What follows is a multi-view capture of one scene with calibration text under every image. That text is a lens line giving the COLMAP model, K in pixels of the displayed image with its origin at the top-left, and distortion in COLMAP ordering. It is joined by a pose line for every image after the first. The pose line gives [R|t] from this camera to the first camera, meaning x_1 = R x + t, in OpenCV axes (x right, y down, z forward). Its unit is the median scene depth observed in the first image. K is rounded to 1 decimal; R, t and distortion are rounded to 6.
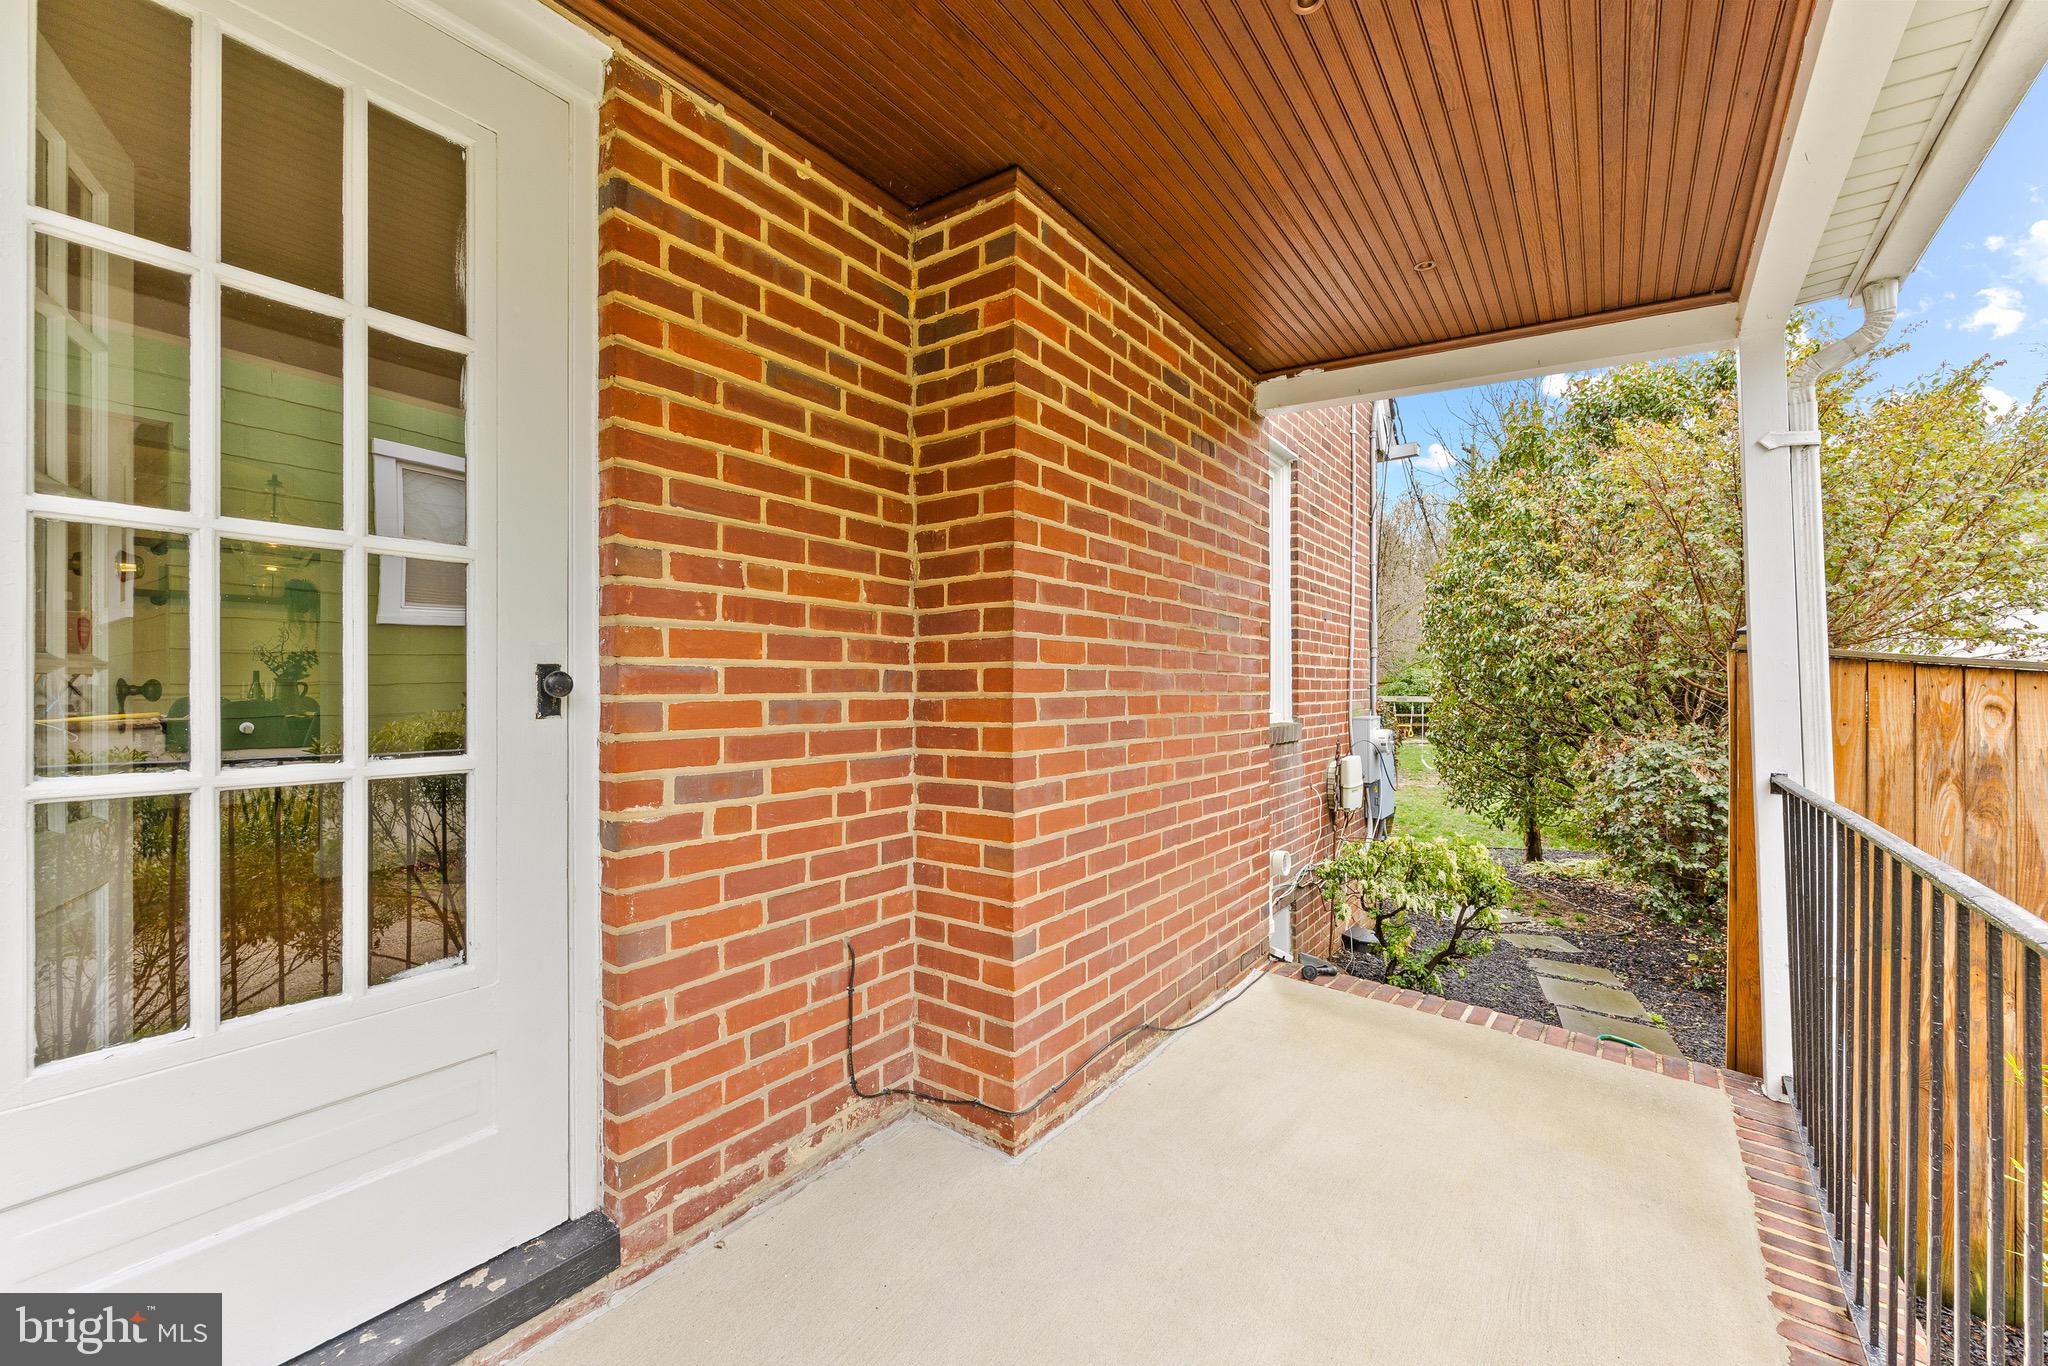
lens RADIAL K [[810.6, 0, 1052.4], [0, 810.6, 686.0], [0, 0, 1]] dist [-0.004161, 0.000040]
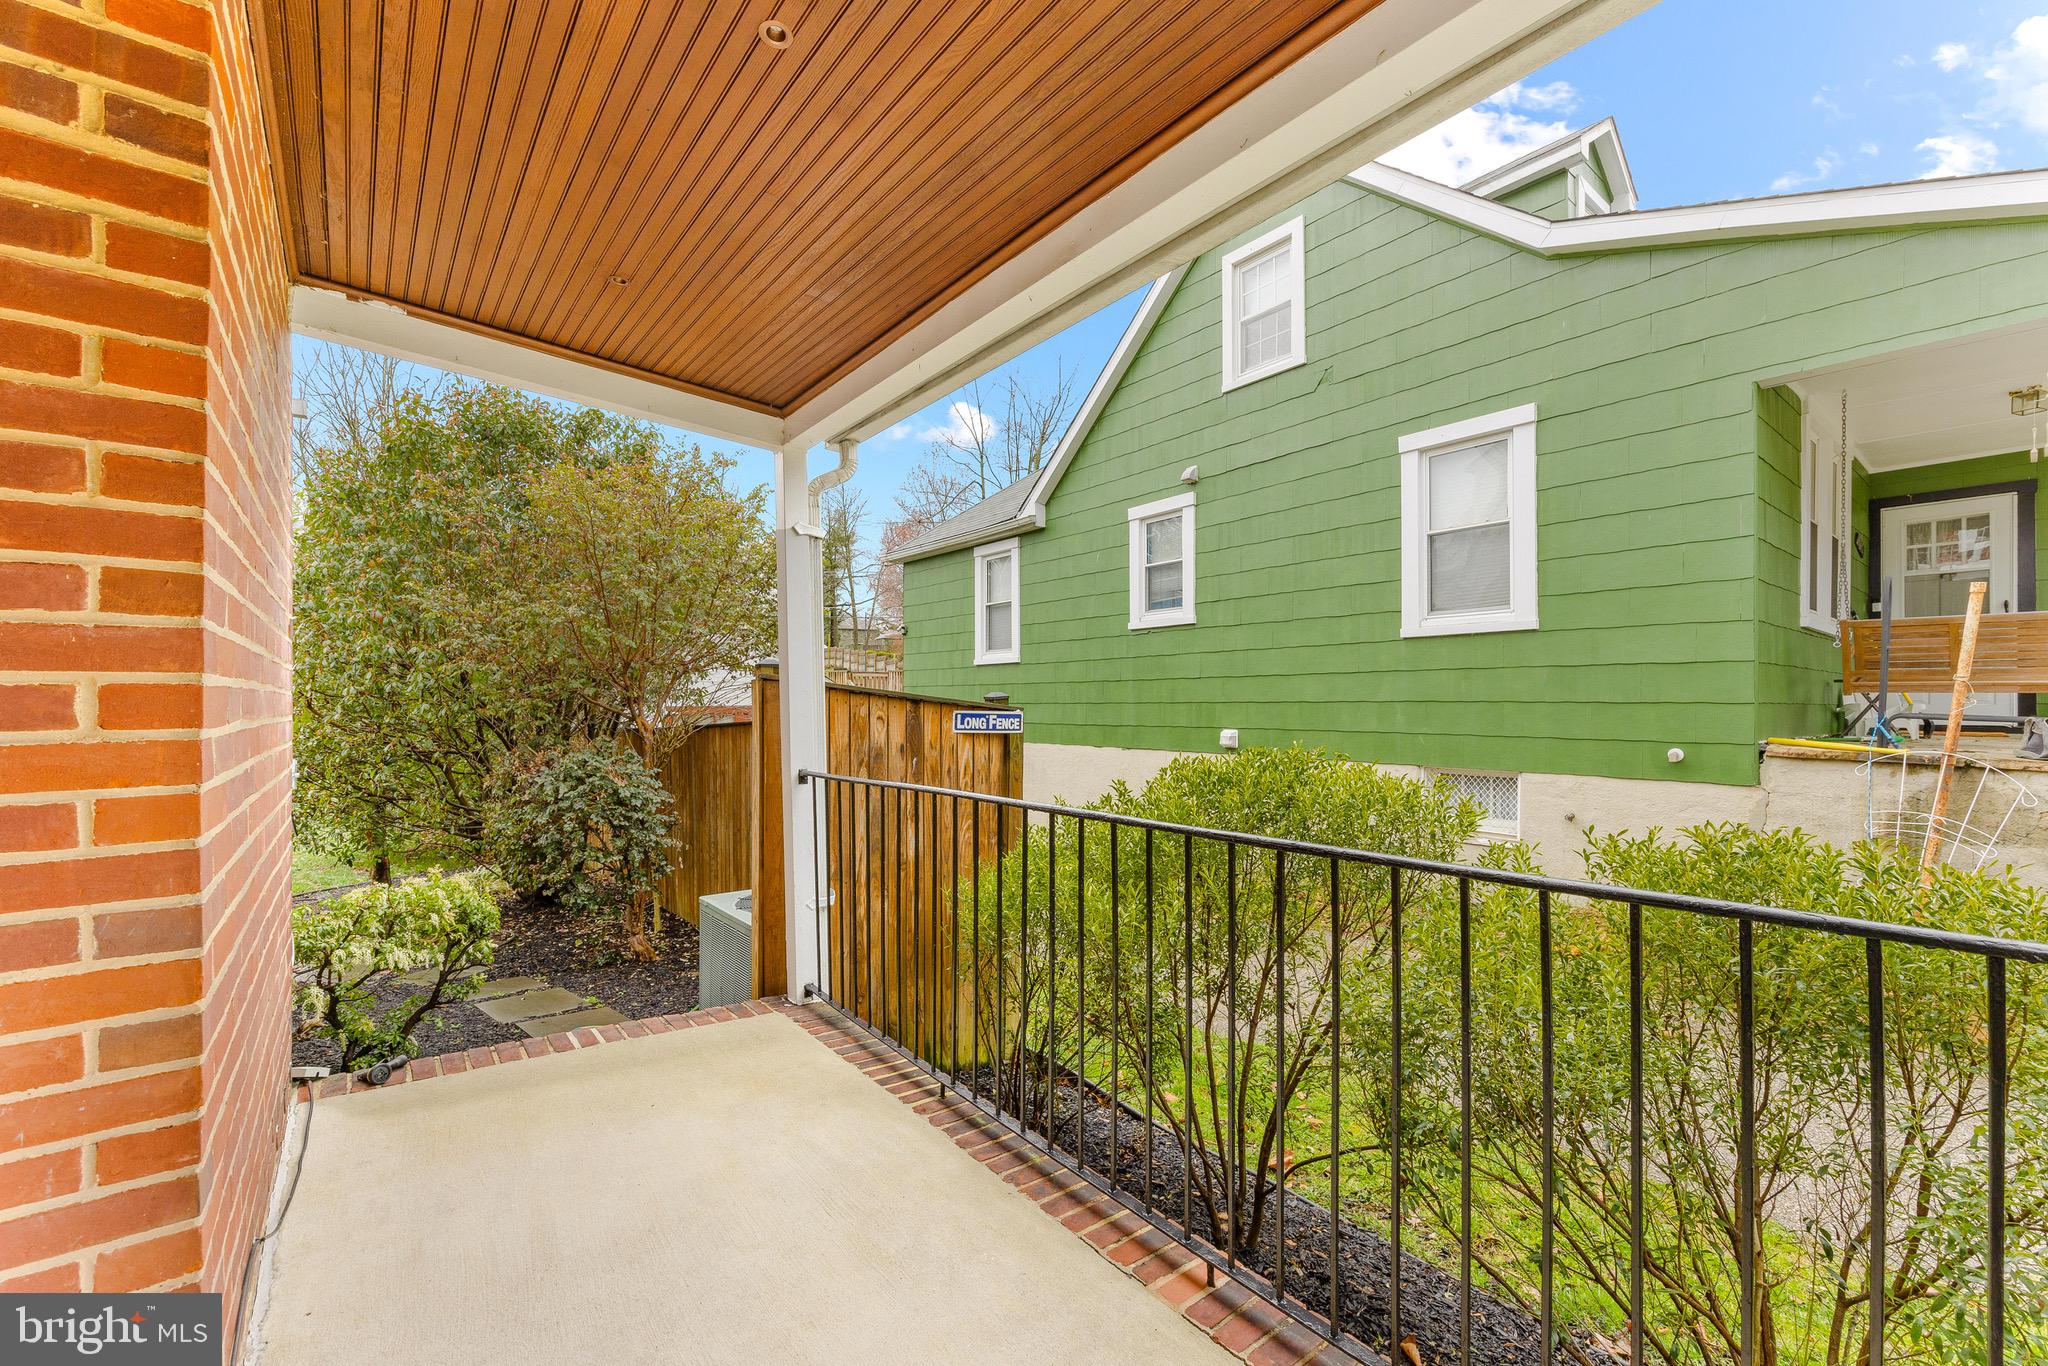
lens RADIAL K [[810.6, 0, 1019.8], [0, 810.6, 704.0], [0, 0, 1]] dist [-0.004161, 0.000040]
pose [[0.281846, -0.002873, 0.959455, -0.244858], [-0.001898, 0.999992, 0.003552, -0.007230], [-0.959458, -0.002822, 0.281839, 0.181149]]
